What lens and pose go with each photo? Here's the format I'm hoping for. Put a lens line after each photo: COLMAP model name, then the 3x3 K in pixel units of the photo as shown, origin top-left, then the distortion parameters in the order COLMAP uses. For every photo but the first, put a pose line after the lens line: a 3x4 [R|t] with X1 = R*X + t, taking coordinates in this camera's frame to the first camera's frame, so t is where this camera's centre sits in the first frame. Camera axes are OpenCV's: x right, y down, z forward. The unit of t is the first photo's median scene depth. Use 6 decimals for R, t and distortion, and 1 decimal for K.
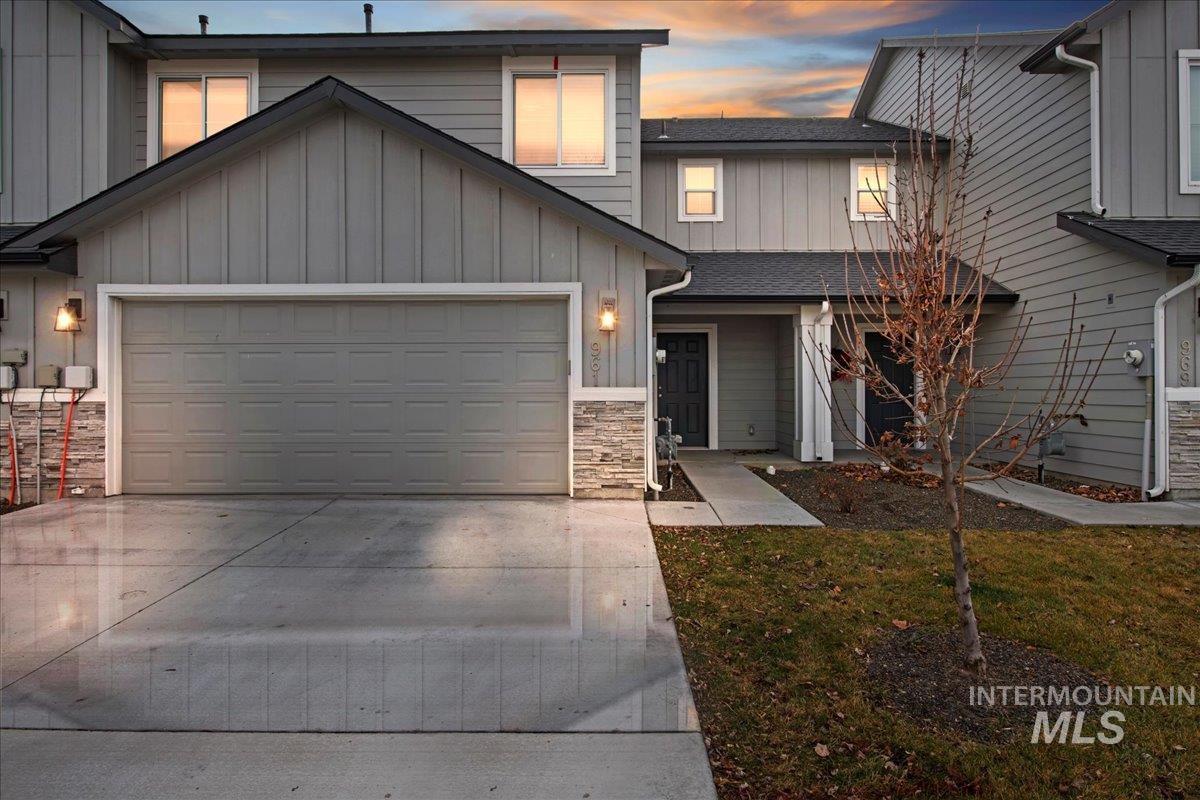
lens RADIAL K [[708.8, 0, 600.0], [0, 708.8, 400.0], [0, 0, 1]] dist [-0.022207, -0.000026]
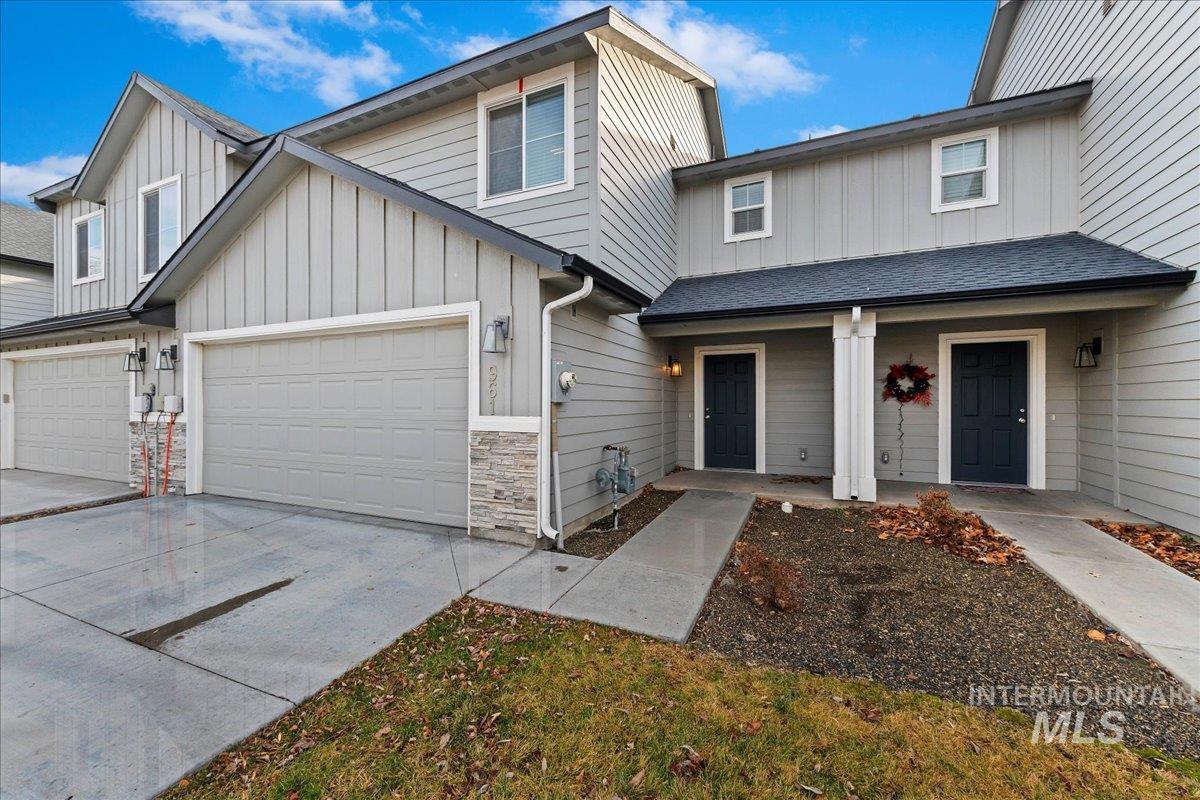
lens RADIAL K [[483.6, 0, 605.5], [0, 483.6, 403.8], [0, 0, 1]] dist [0.001012, -0.000231]
pose [[0.912798, 0.000874, -0.408410, 0.377013], [-0.004509, 0.999958, -0.007936, -0.029197], [0.408386, 0.009086, 0.912764, 0.495709]]
